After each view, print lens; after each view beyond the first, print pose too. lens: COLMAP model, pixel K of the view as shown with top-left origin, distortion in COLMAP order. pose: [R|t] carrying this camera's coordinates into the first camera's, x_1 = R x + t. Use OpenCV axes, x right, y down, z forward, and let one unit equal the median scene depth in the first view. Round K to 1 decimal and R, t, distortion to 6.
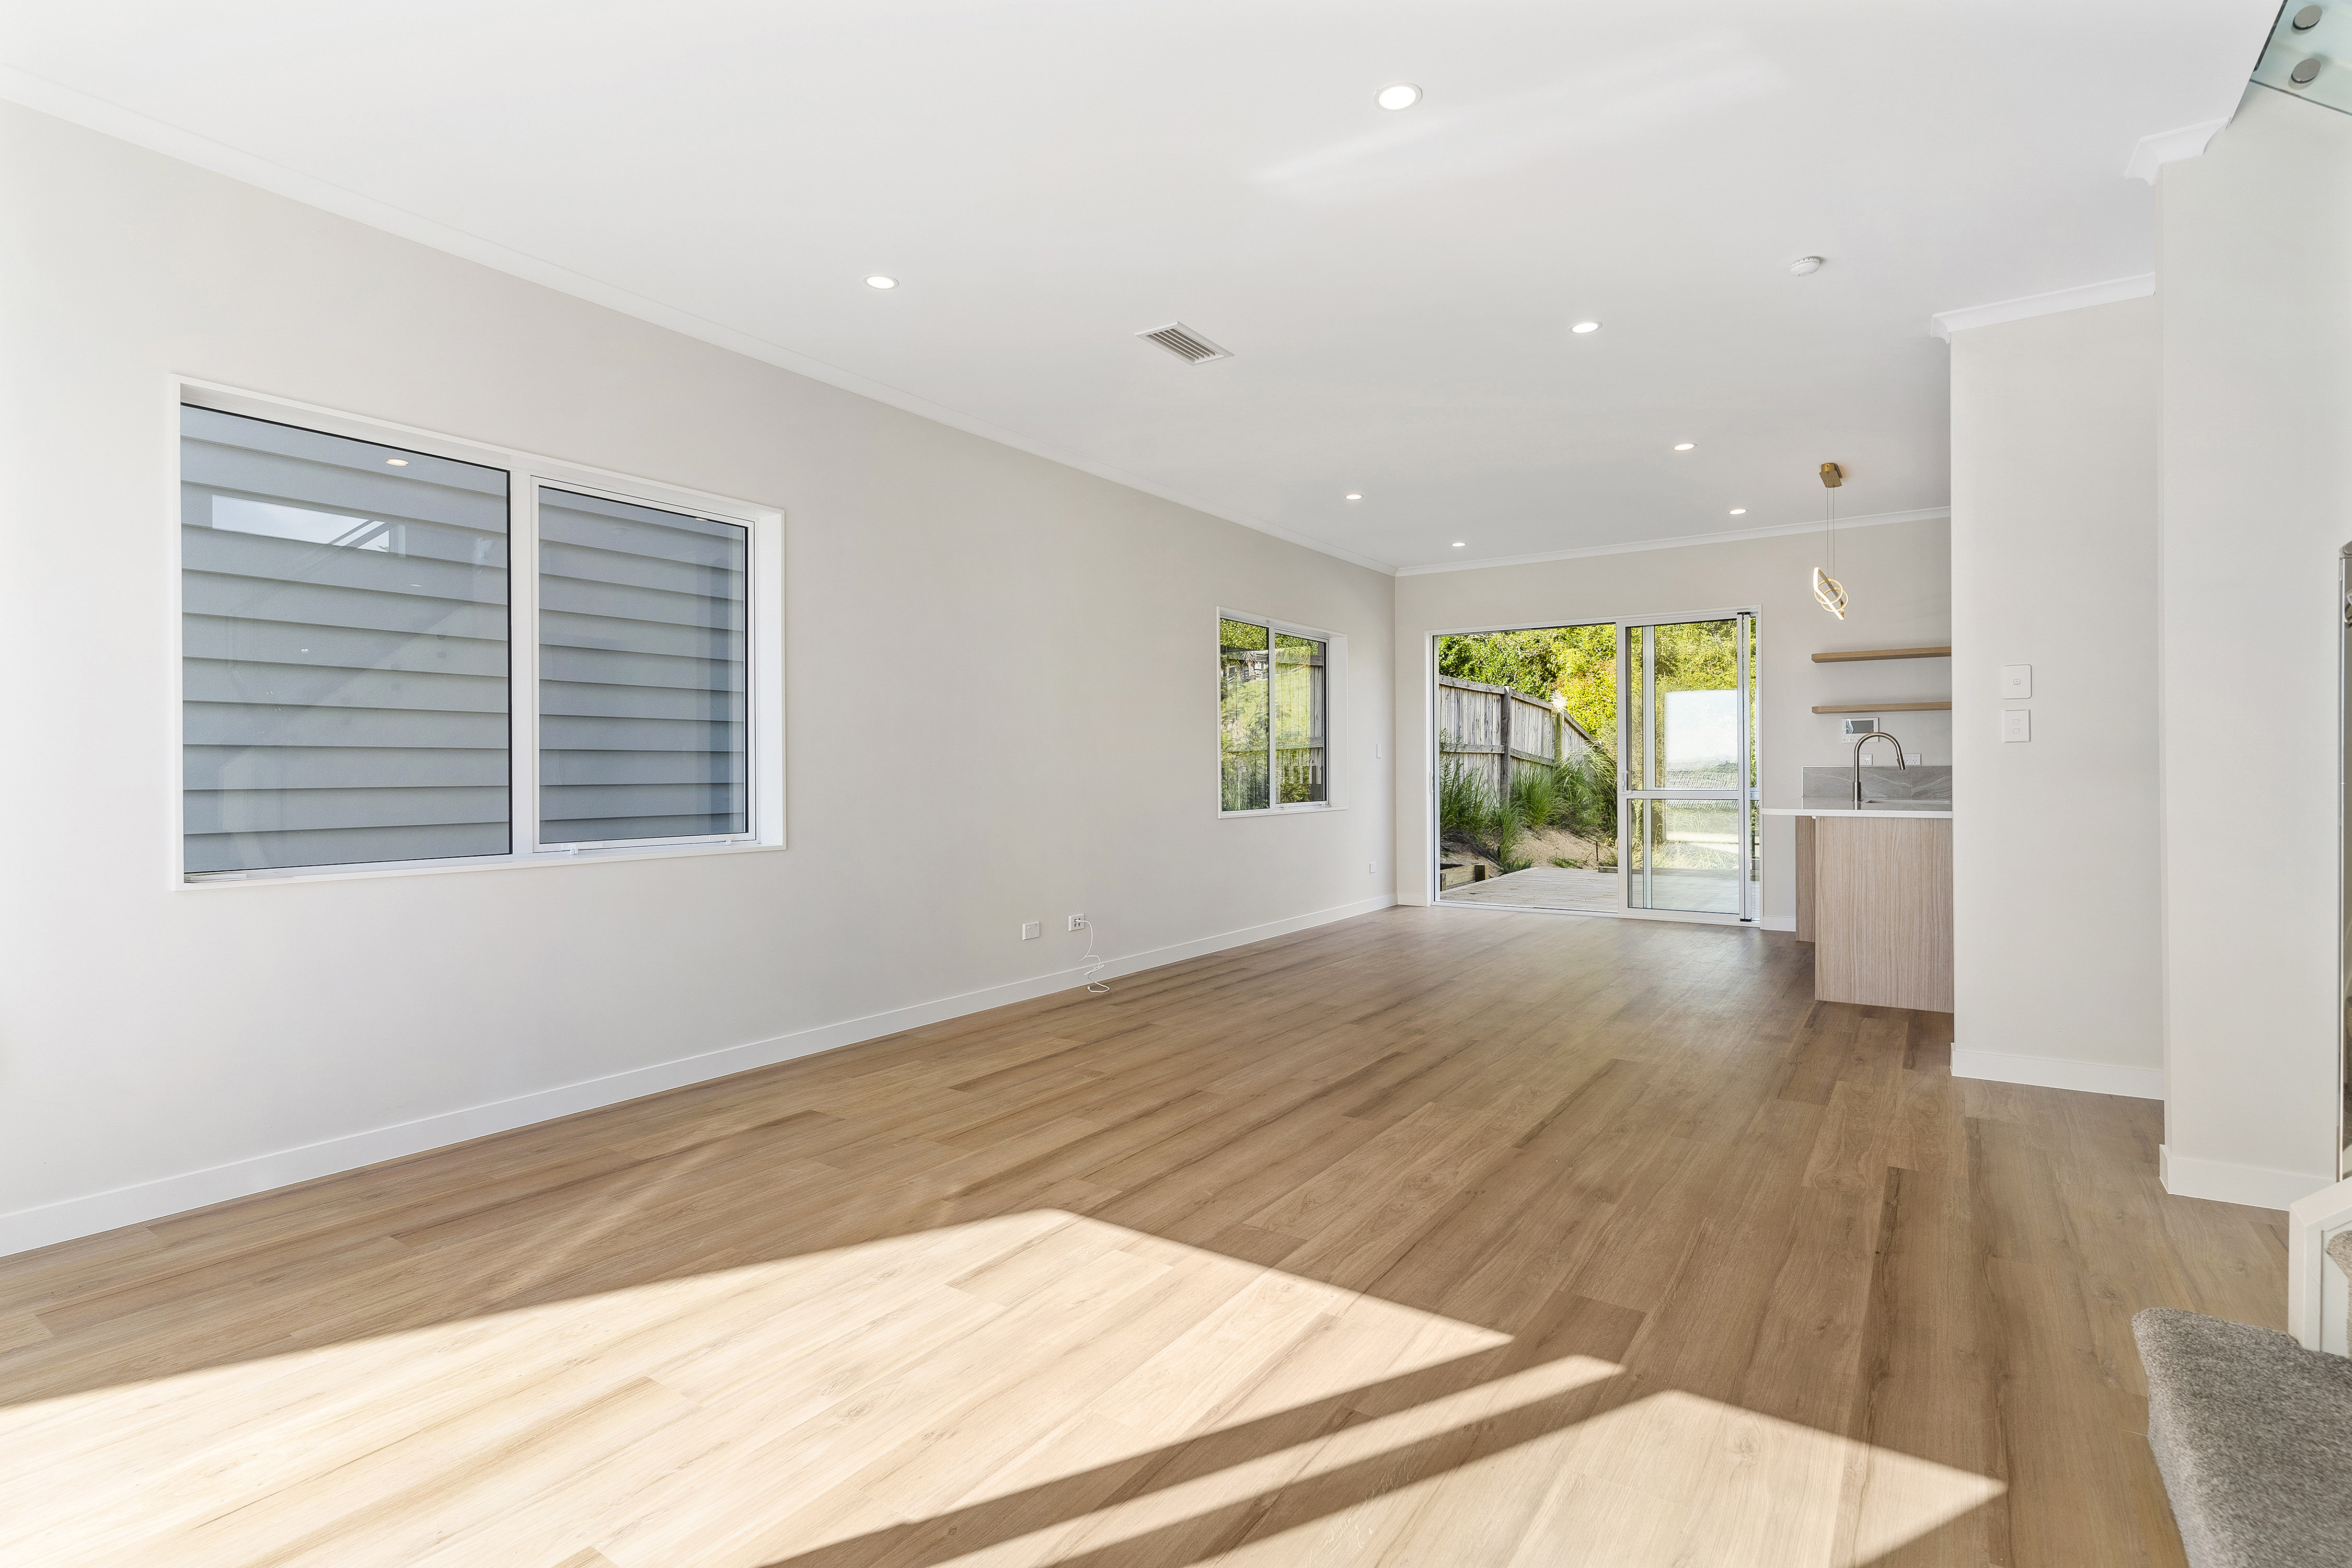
lens RADIAL K [[1130.6, 0, 1173.3], [0, 1130.6, 783.7], [0, 0, 1]] dist [0.004729, -0.000122]
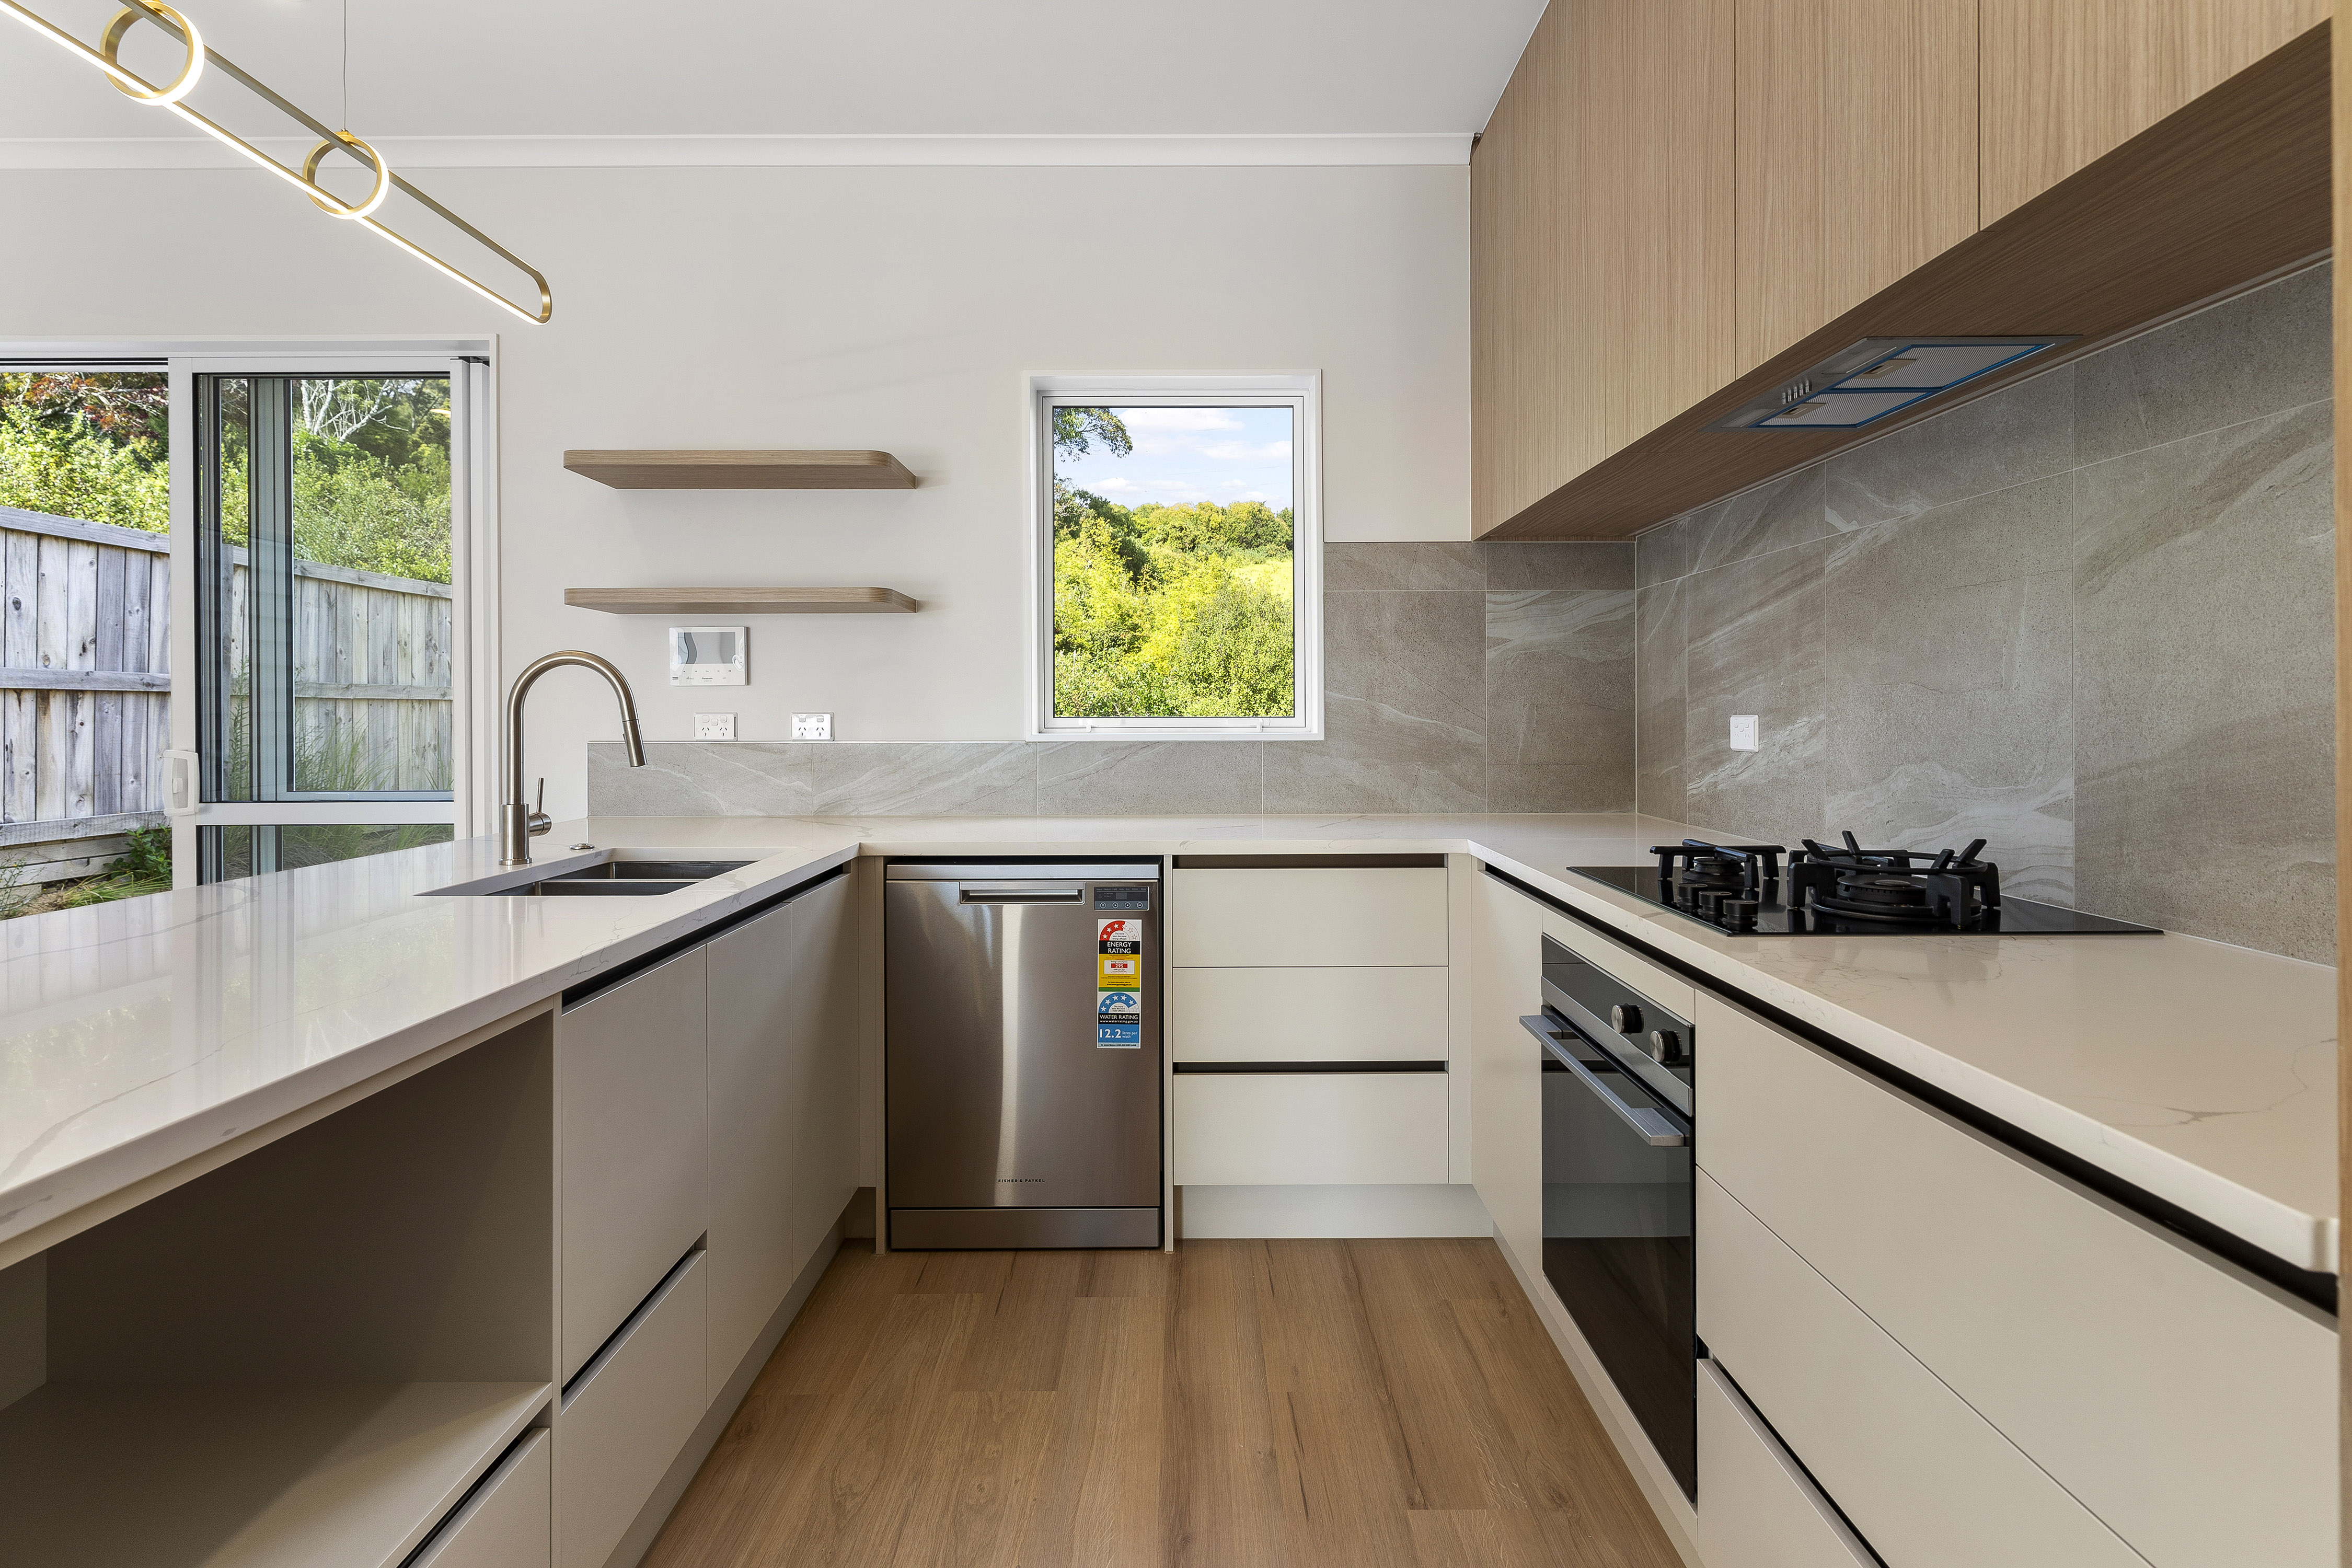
lens RADIAL K [[1130.6, 0, 1203.6], [0, 1130.6, 730.5], [0, 0, 1]] dist [0.004729, -0.000122]
pose [[0.821726, -0.007245, 0.569837, 1.120065], [0.006659, 0.999973, 0.003111, -0.042967], [-0.569844, 0.001239, 0.821752, 1.203180]]
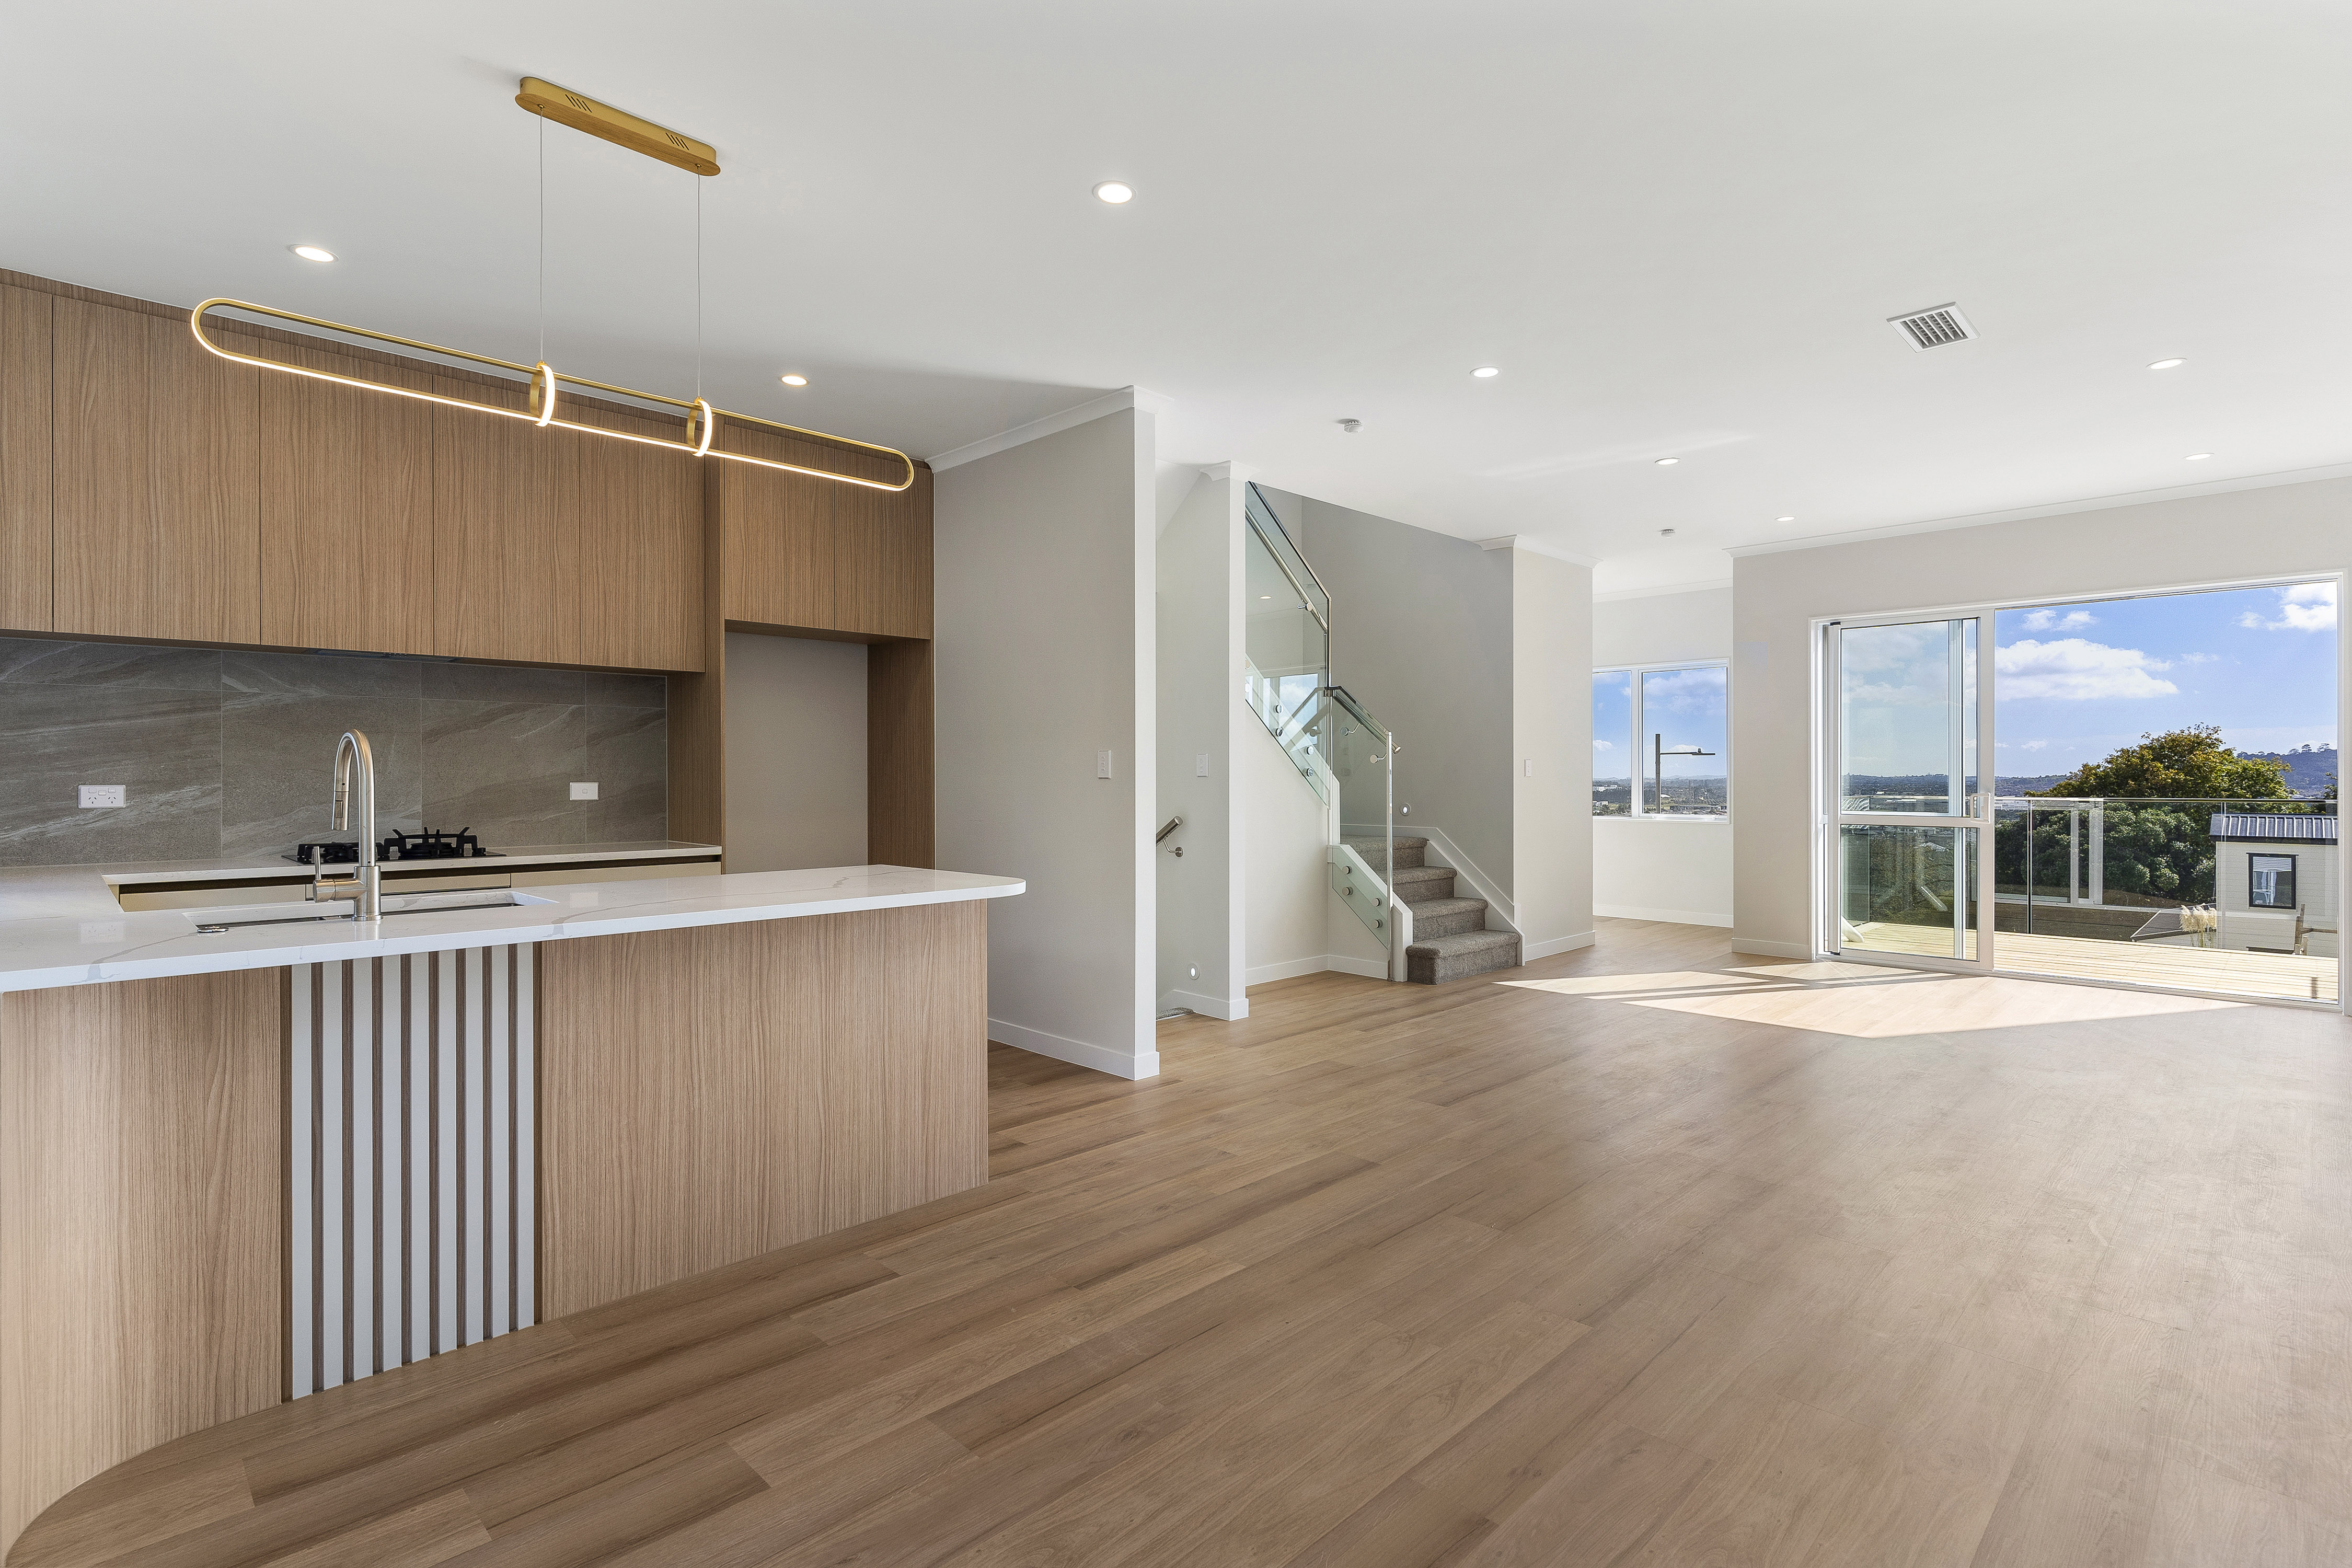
lens RADIAL K [[1130.6, 0, 1204.8], [0, 1130.6, 777.4], [0, 0, 1]] dist [0.004729, -0.000122]
pose [[-0.984689, 0.005150, 0.174245, 0.541193], [0.007400, 0.999897, 0.012264, -0.061452], [-0.174164, 0.013366, -0.984626, 2.507145]]
